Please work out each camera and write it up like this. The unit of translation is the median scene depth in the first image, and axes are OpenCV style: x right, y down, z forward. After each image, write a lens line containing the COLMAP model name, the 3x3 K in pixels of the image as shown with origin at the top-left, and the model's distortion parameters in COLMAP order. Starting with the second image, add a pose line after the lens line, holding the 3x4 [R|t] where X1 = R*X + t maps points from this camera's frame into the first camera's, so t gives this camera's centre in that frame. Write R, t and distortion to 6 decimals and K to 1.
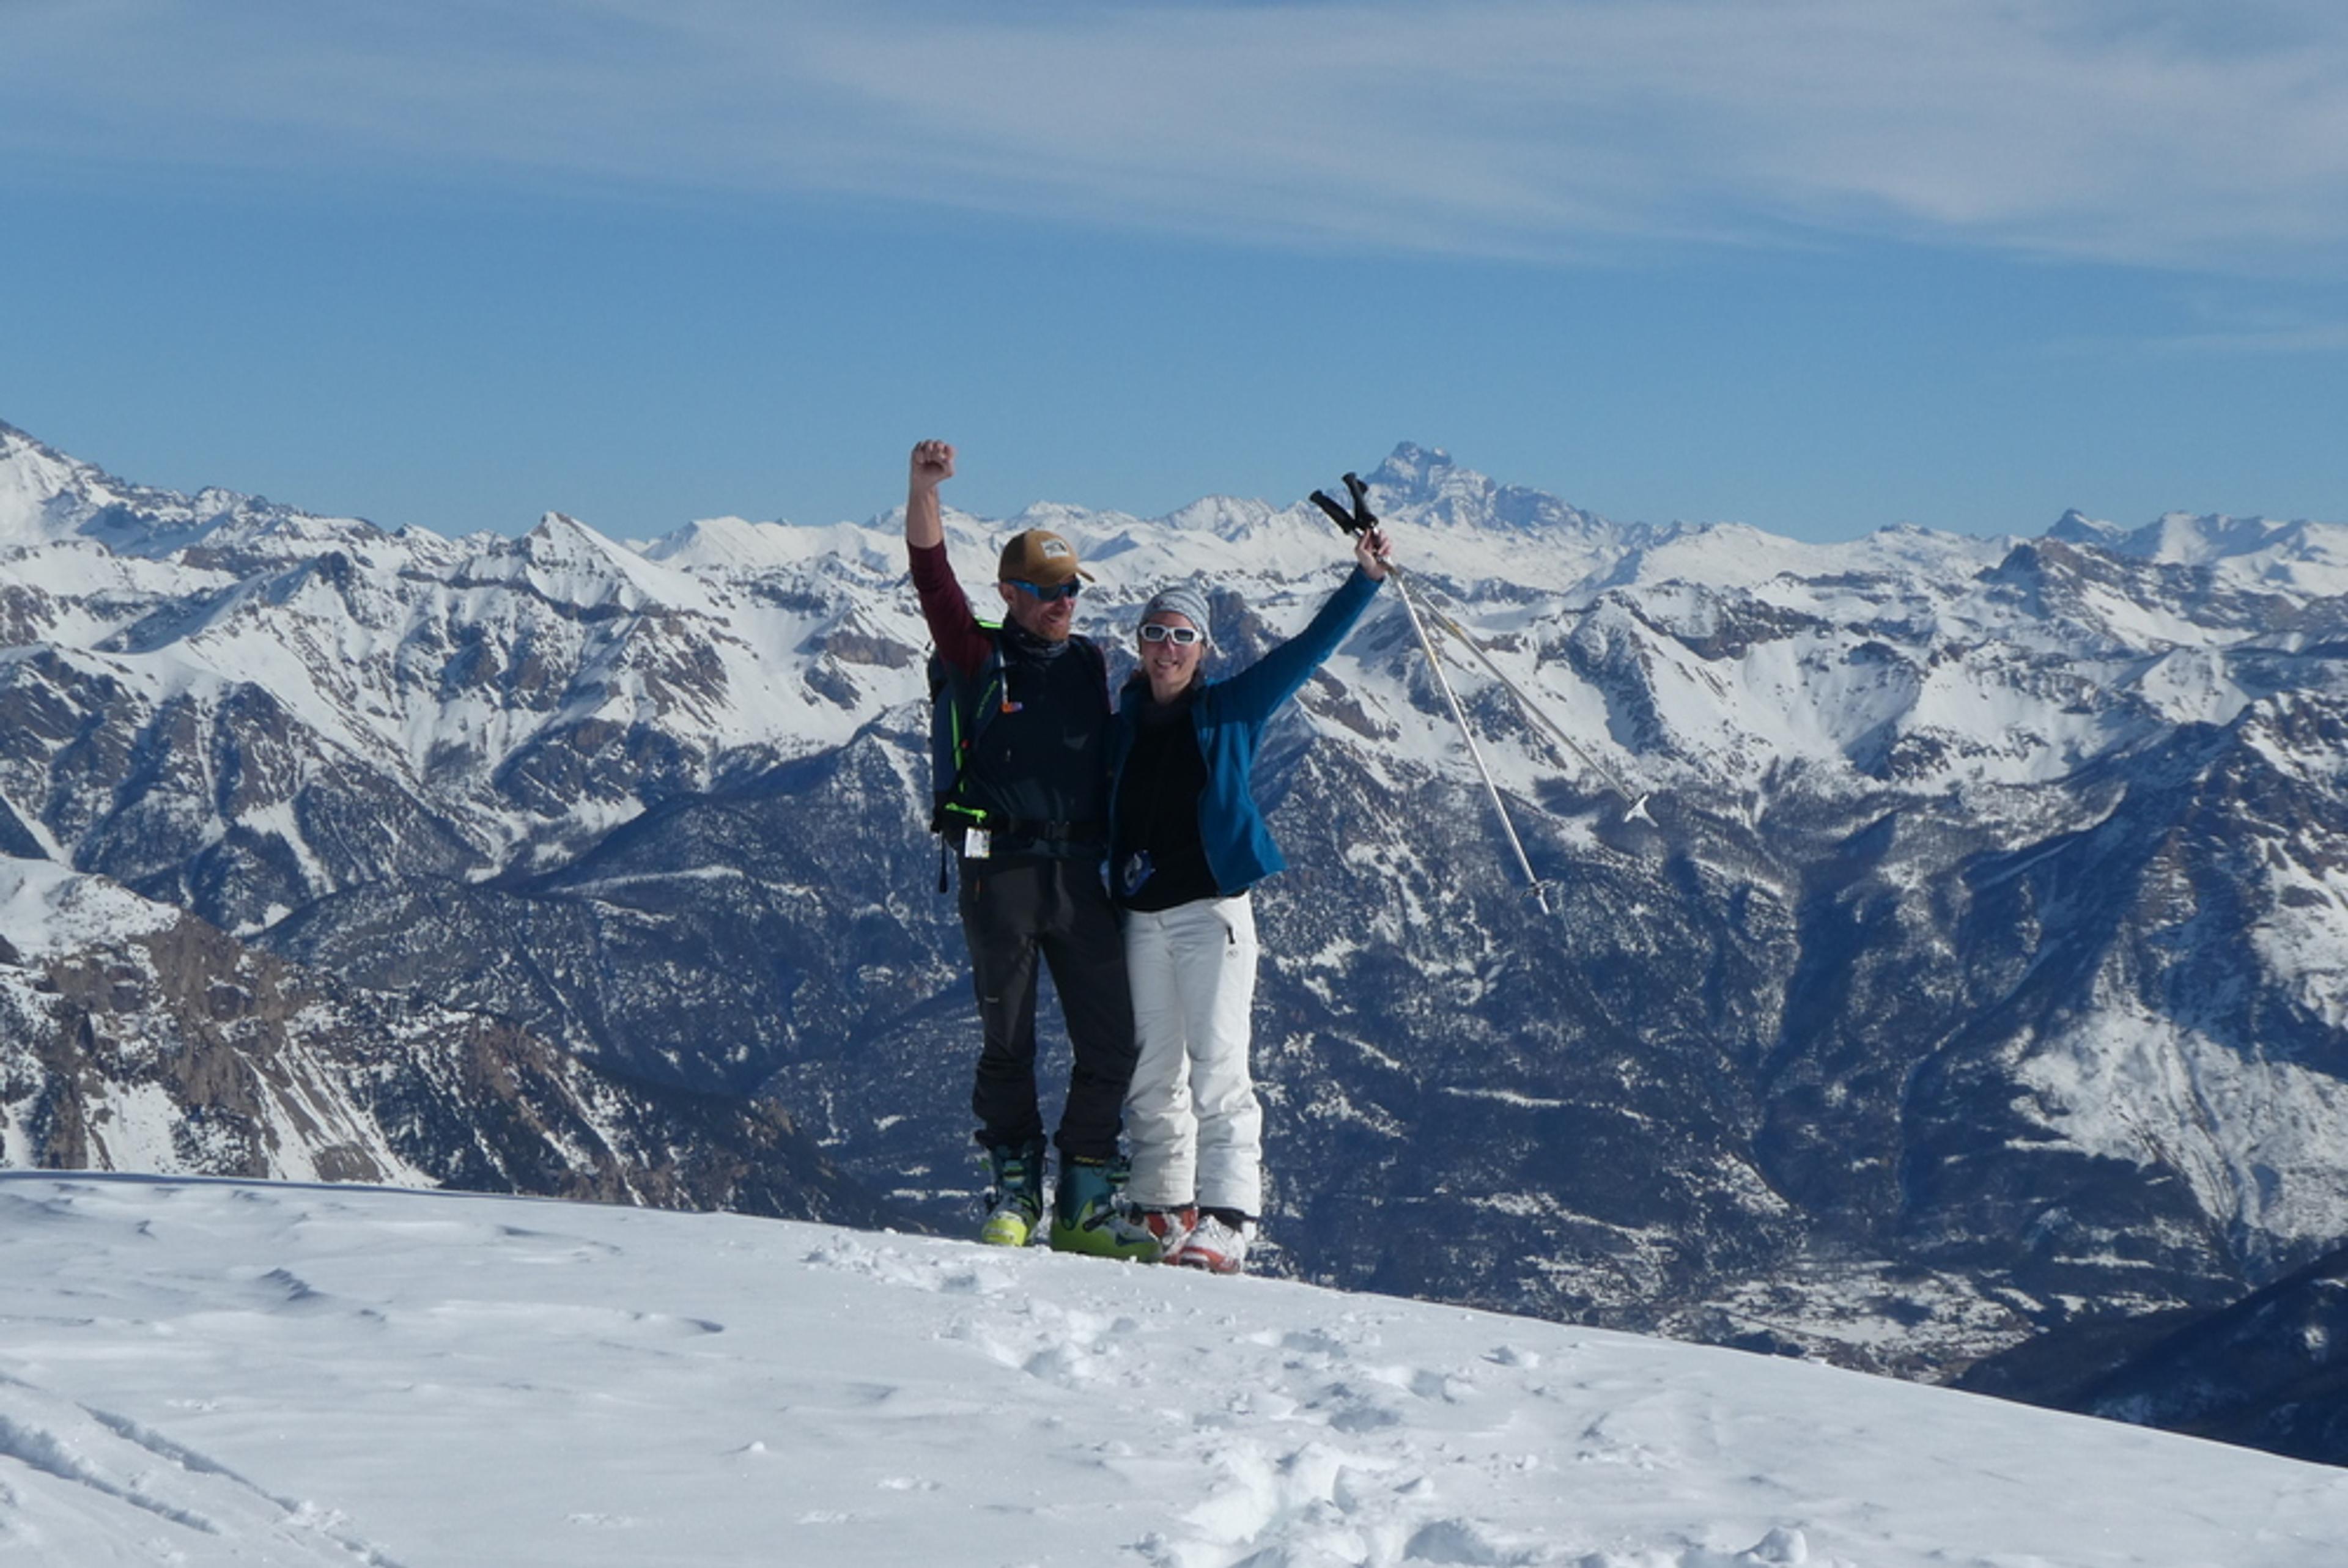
lens RADIAL K [[5574.0, 0, 1174.0], [0, 5574.0, 784.0], [0, 0, 1]] dist [0.056184, -0.213953]
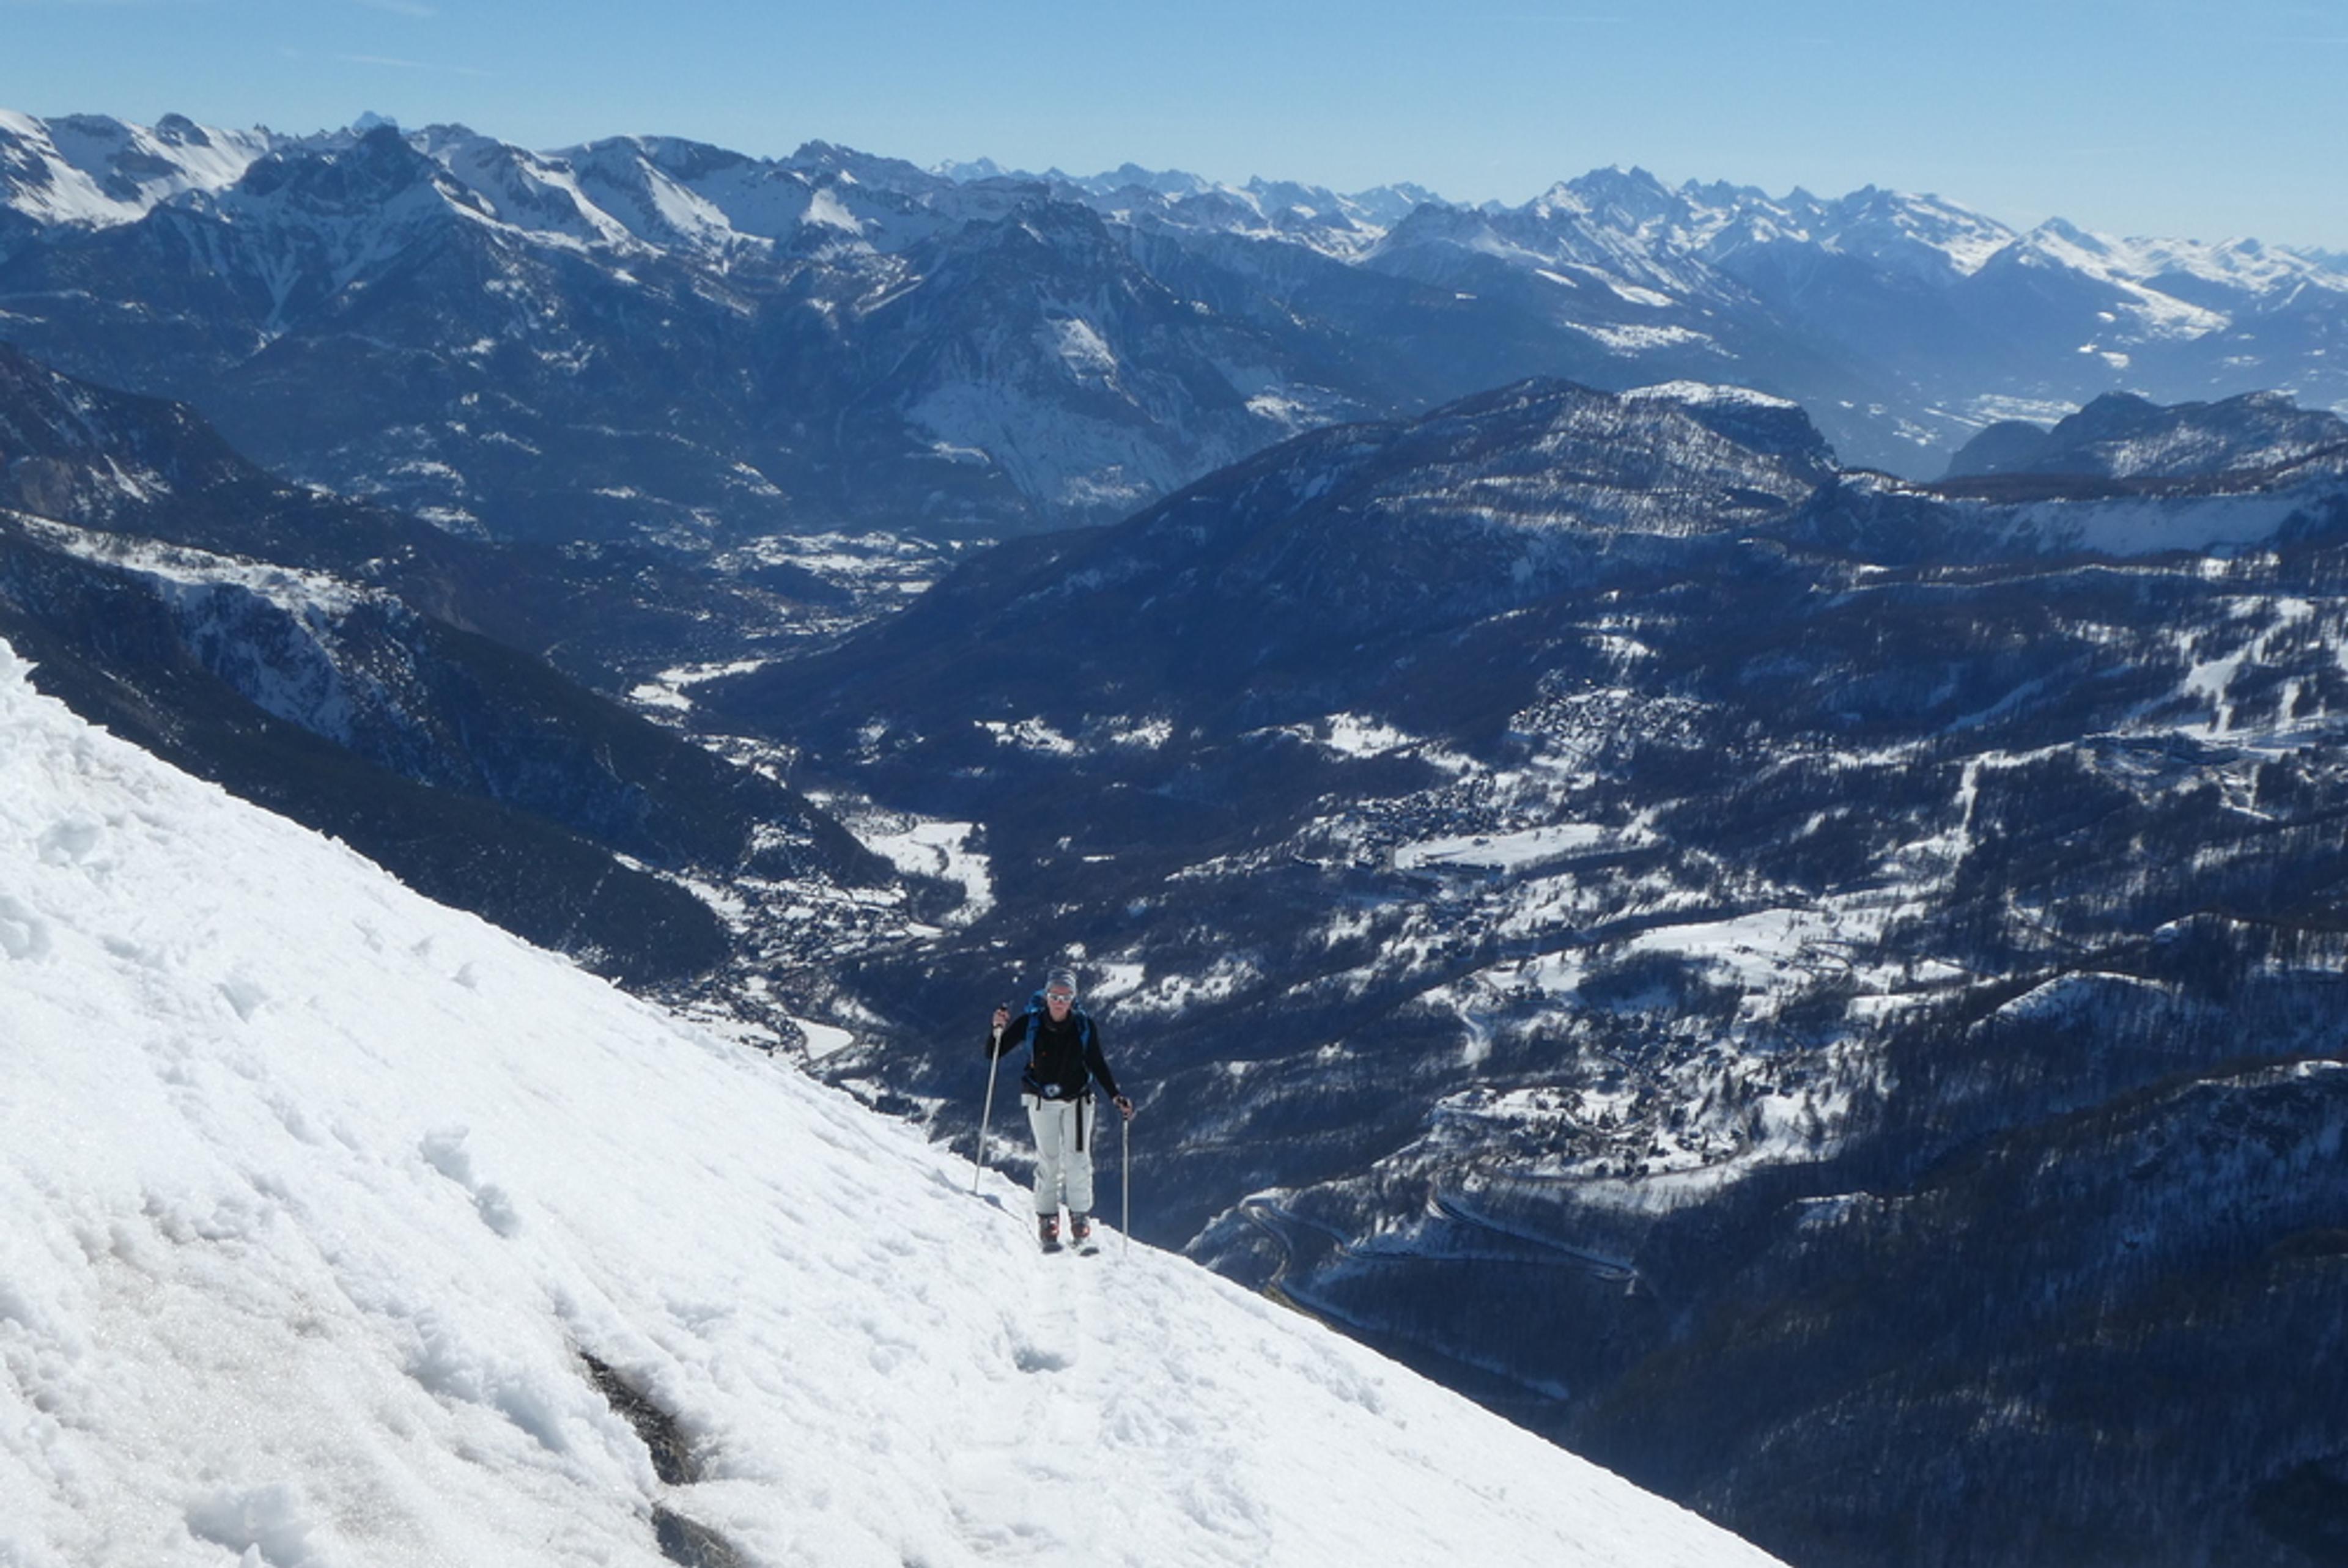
lens RADIAL K [[3008.4, 0, 1238.6], [0, 3008.4, 778.0], [0, 0, 1]] dist [0.009461, -0.051197]
pose [[0.945387, -0.043375, 0.323051, -0.050953], [-0.003803, 0.989571, 0.143995, 0.027412], [-0.325928, -0.137360, 0.935363, 0.091364]]
